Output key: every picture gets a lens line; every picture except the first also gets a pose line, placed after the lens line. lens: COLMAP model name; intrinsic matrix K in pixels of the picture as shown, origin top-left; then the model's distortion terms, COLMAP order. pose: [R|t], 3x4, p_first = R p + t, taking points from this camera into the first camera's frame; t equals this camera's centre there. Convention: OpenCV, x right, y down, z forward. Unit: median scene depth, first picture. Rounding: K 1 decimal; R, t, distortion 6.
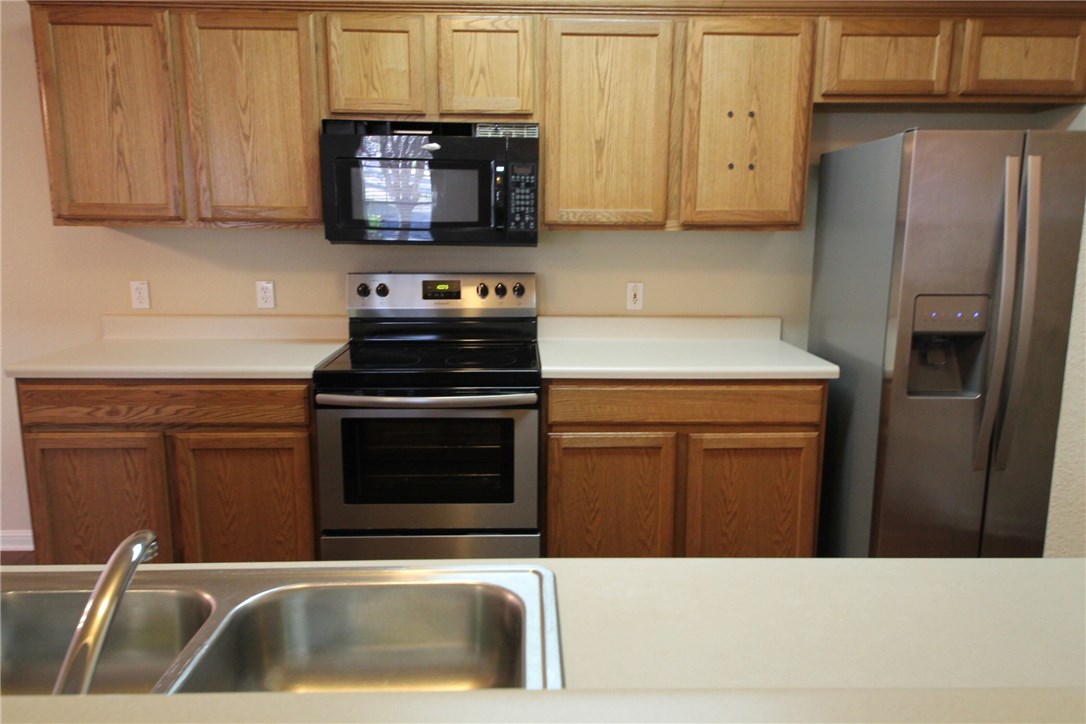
lens RADIAL K [[768.4, 0, 548.7], [0, 768.4, 358.3], [0, 0, 1]] dist [0.032673, -0.007076]
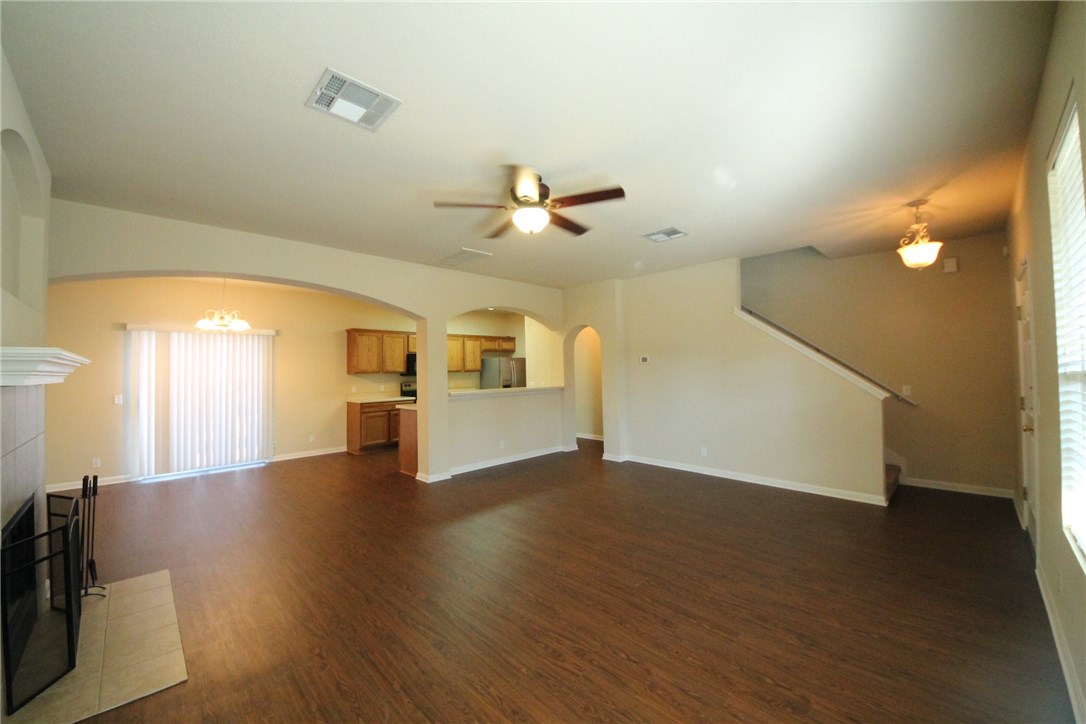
lens RADIAL K [[414.6, 0, 541.1], [0, 414.6, 359.4], [0, 0, 1]] dist [0.020994, -0.018269]
pose [[0.737685, -0.001967, 0.675142, -1.572954], [0.139606, 0.978828, -0.149687, 0.301151], [-0.660553, 0.204676, 0.722341, -1.724023]]
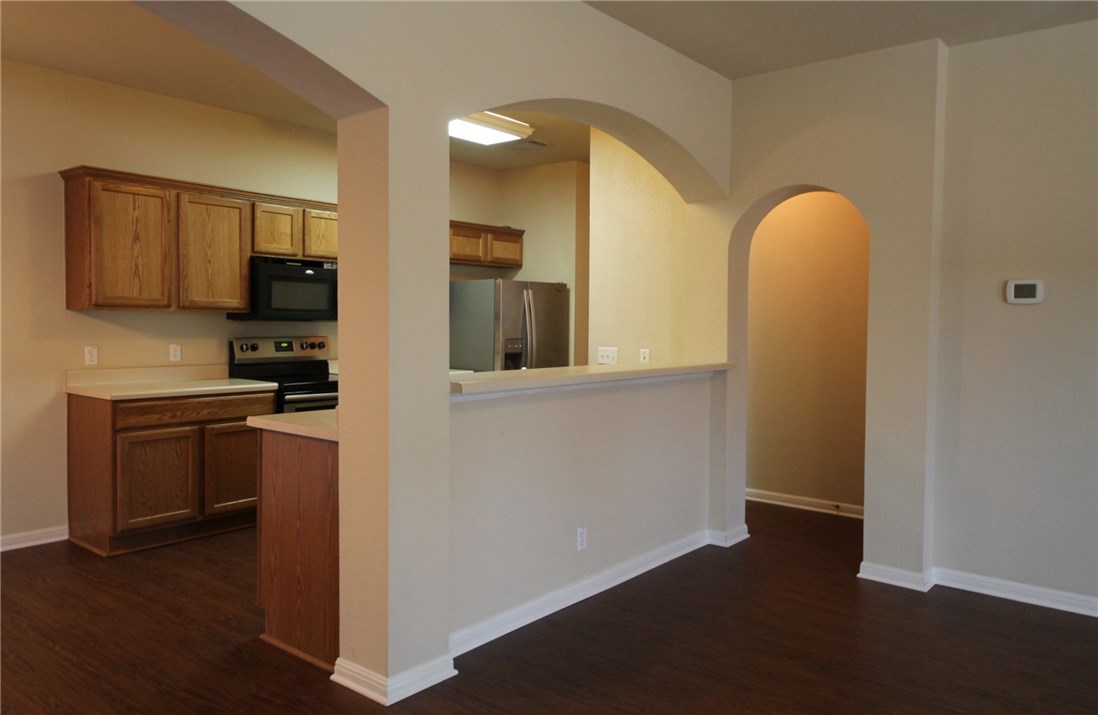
lens RADIAL K [[789.1, 0, 549.0], [0, 789.1, 357.5], [0, 0, 1]] dist [0.013284, 0.001263]
pose [[0.653186, -0.033199, 0.756469, -1.280888], [0.123900, 0.990259, -0.063525, 0.148218], [-0.746991, 0.135220, 0.650937, -0.752969]]
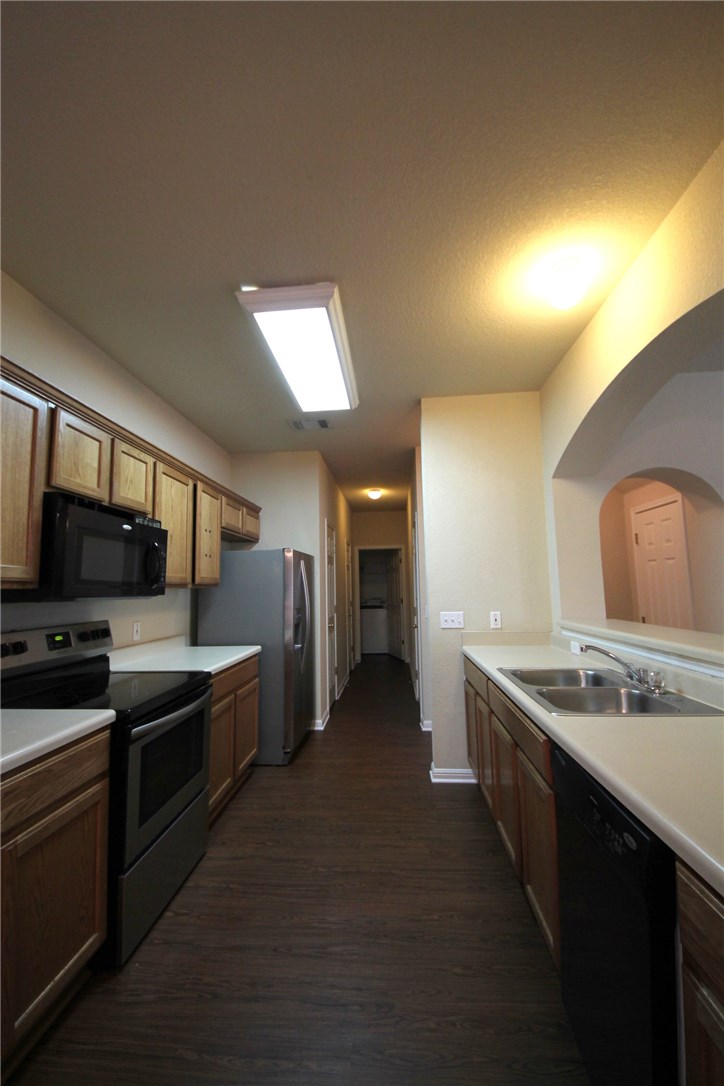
lens RADIAL K [[444.1, 0, 359.5], [0, 444.1, 548.4], [0, 0, 1]] dist [0.027475, -0.023527]
pose [[0.103910, 0.081408, 0.991249, -0.873783], [0.194132, 0.975815, -0.100491, -0.077691], [-0.975457, 0.202875, 0.085593, 0.529838]]
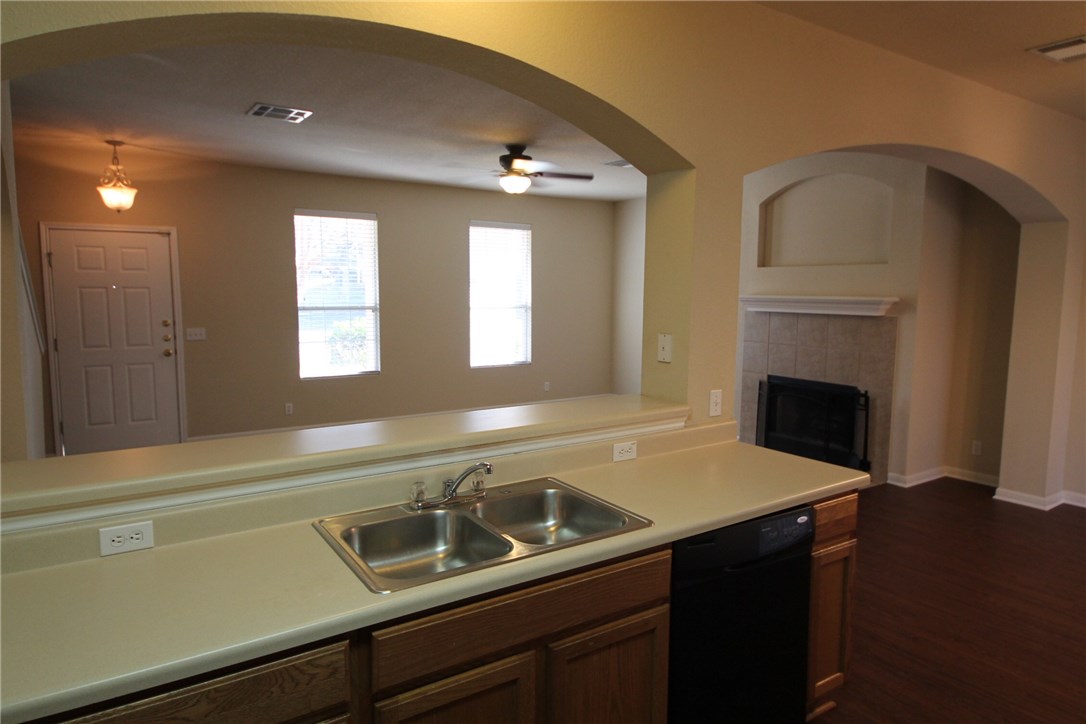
lens RADIAL K [[663.0, 0, 540.1], [0, 663.0, 356.8], [0, 0, 1]] dist [0.027773, -0.000185]
pose [[-0.851889, 0.045644, -0.521729, 0.158879], [-0.102327, 0.962489, 0.251287, -0.223844], [0.513628, 0.267456, -0.815263, 0.847298]]
